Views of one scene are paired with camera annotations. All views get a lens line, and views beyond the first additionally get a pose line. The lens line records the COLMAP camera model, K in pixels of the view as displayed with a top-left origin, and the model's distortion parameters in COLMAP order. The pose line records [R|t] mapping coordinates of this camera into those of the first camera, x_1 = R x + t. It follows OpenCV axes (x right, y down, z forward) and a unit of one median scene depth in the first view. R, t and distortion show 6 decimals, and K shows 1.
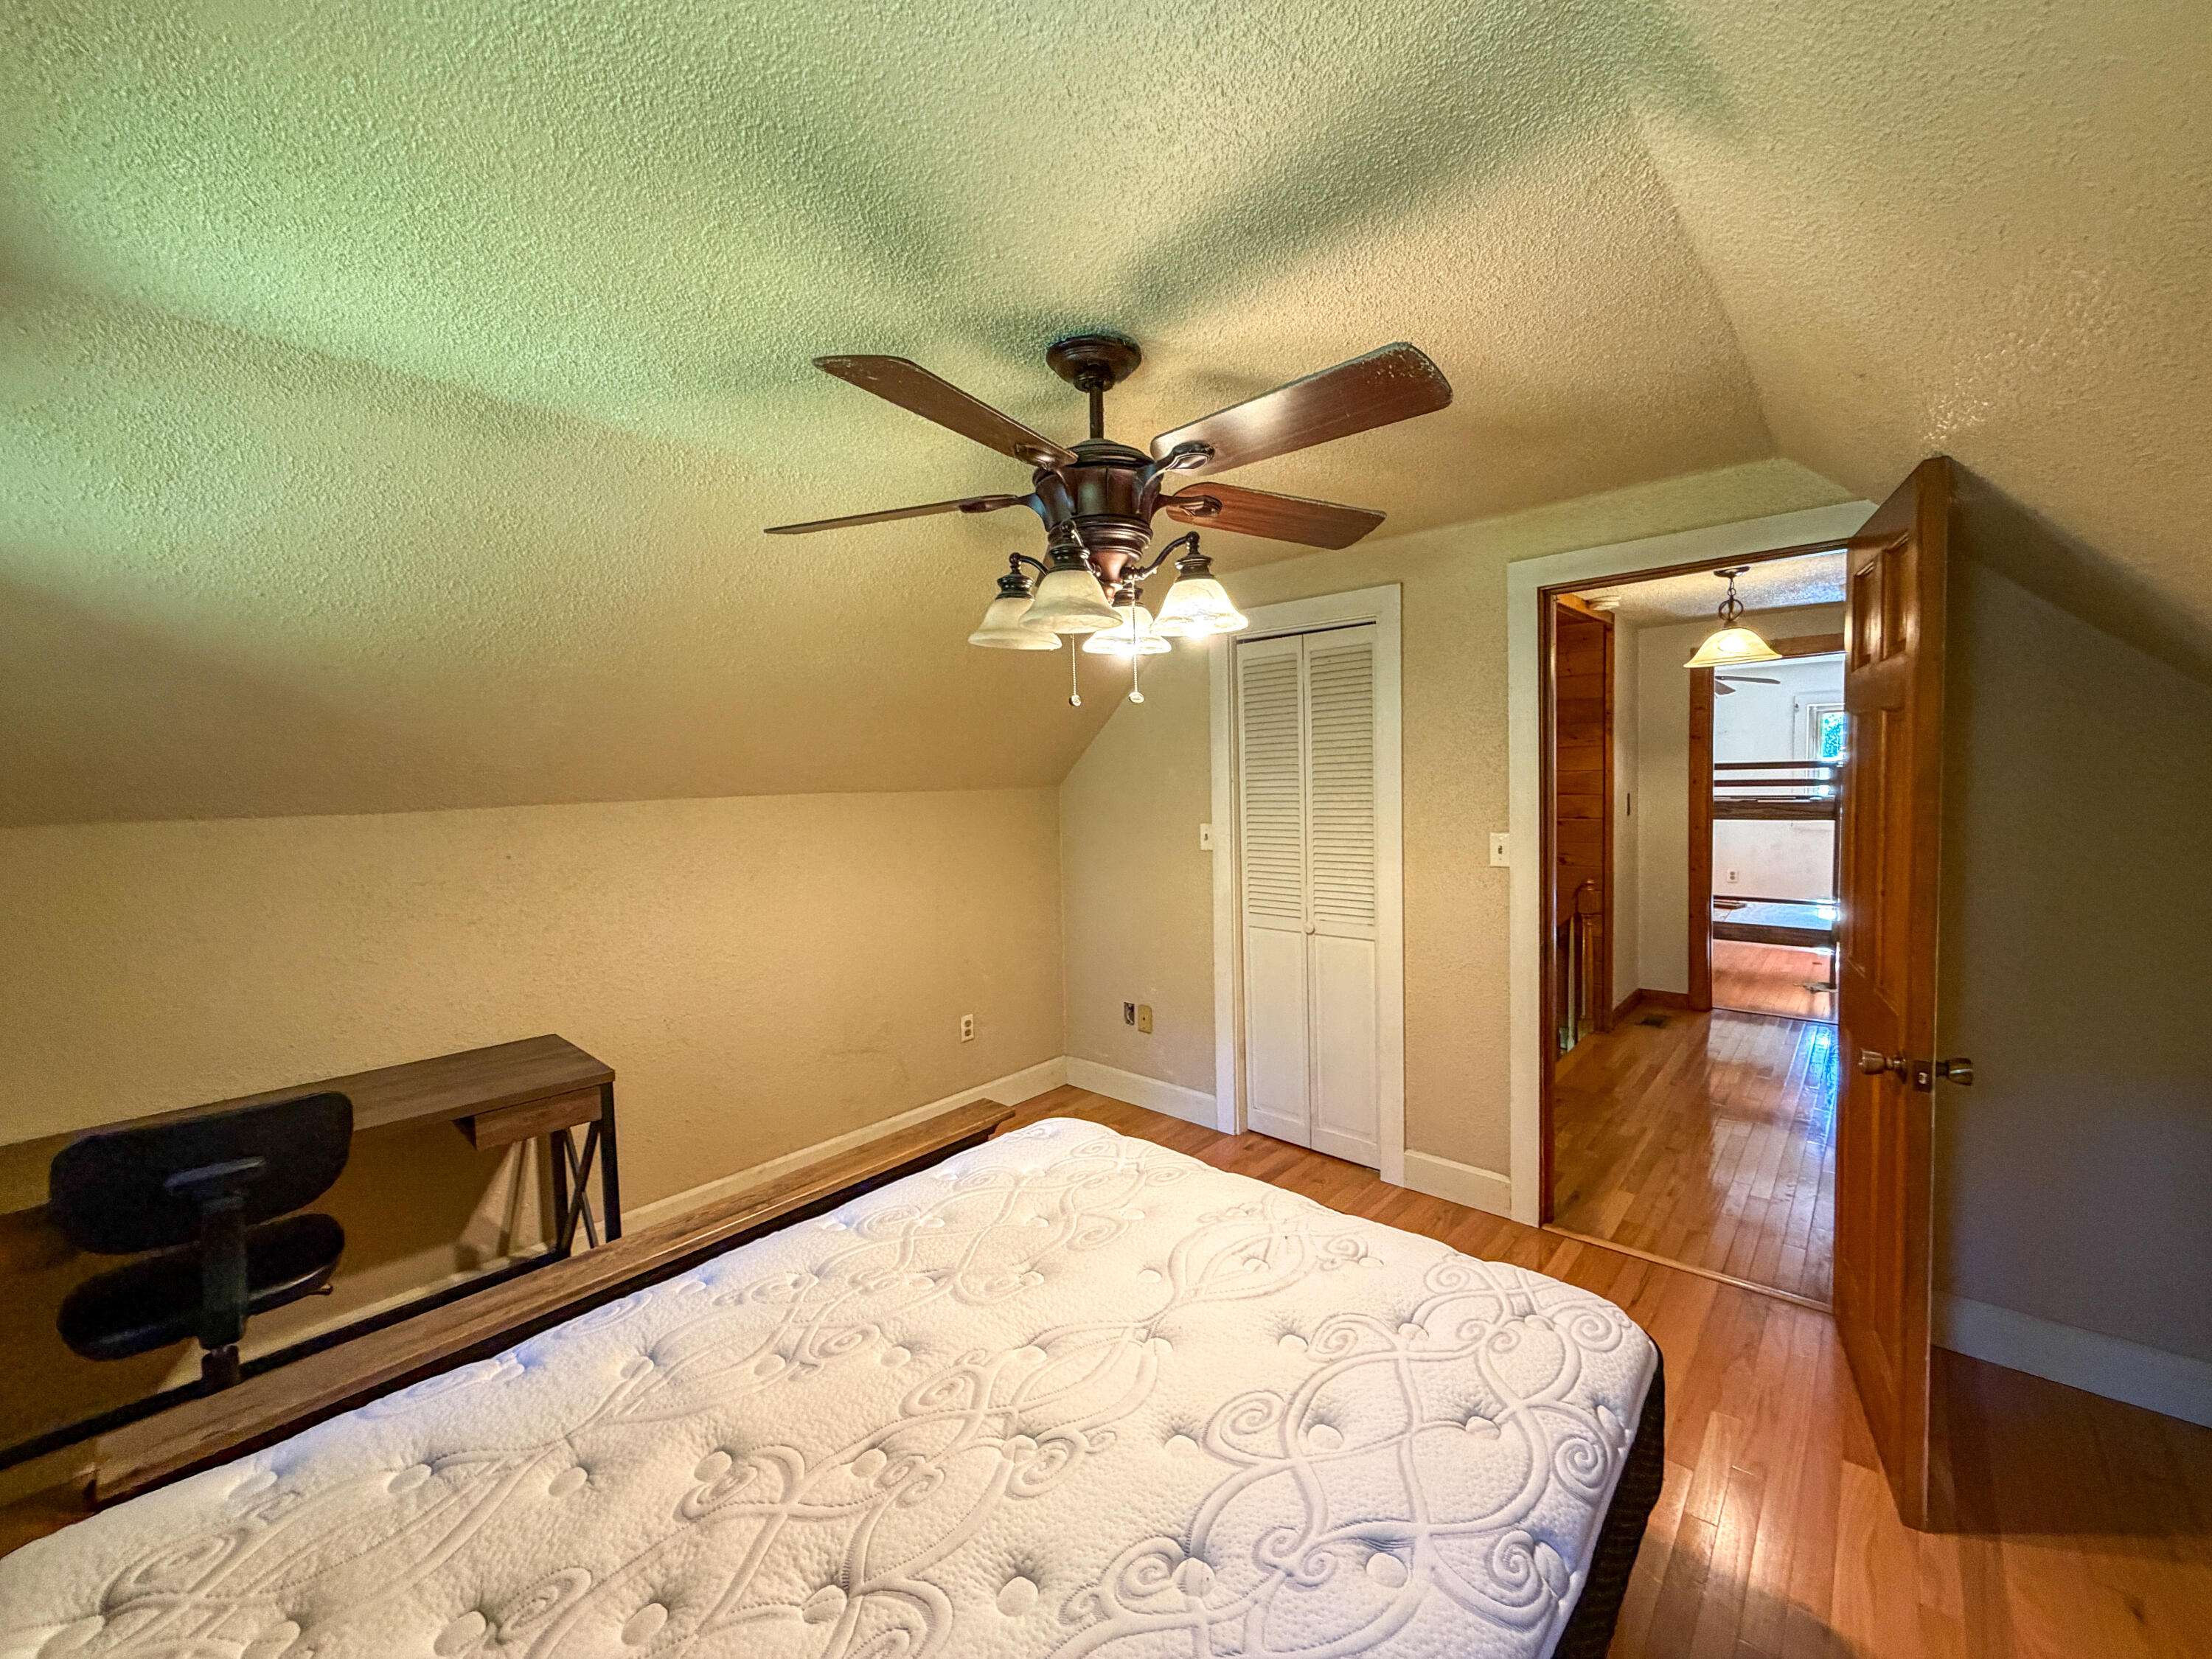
lens RADIAL K [[883.0, 0, 1099.6], [0, 883.0, 829.7], [0, 0, 1]] dist [-0.000569, -0.001078]
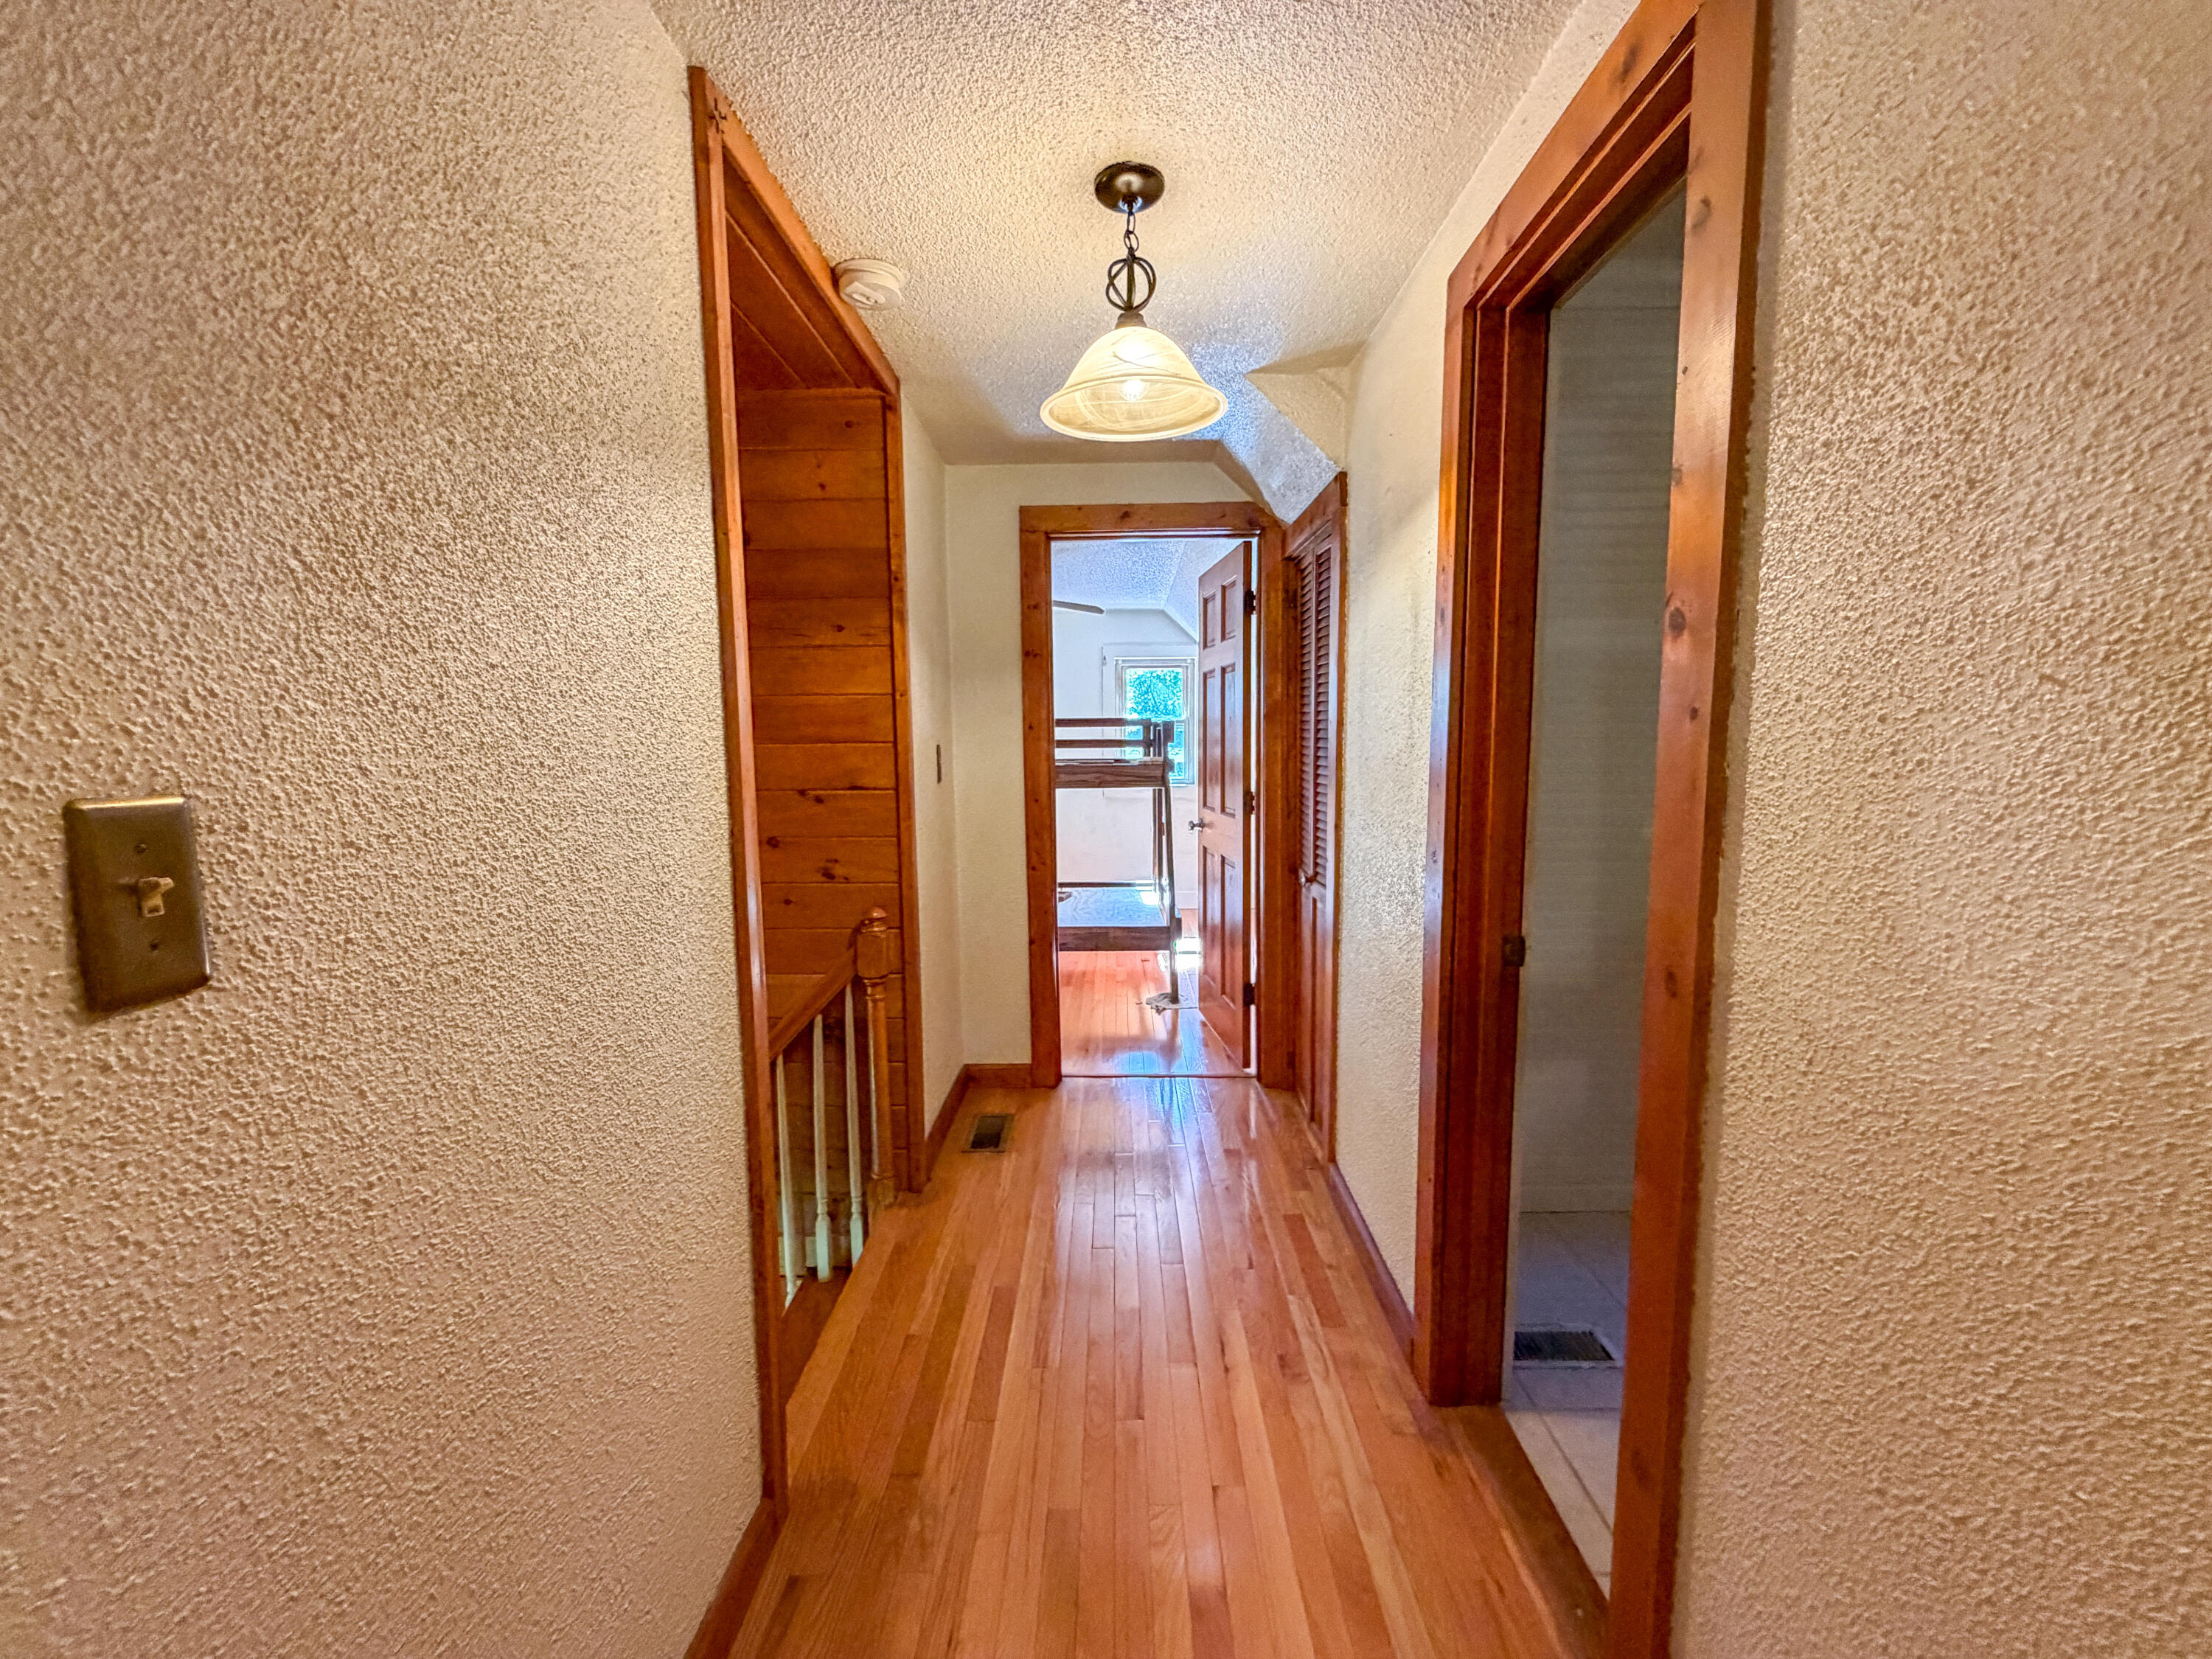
lens RADIAL K [[883.0, 0, 1103.3], [0, 883.0, 832.0], [0, 0, 1]] dist [-0.000569, -0.001078]
pose [[0.753423, -0.048754, 0.655727, 0.306587], [0.026993, 0.998700, 0.043240, -0.006712], [-0.656982, -0.014878, 0.753759, 0.504864]]
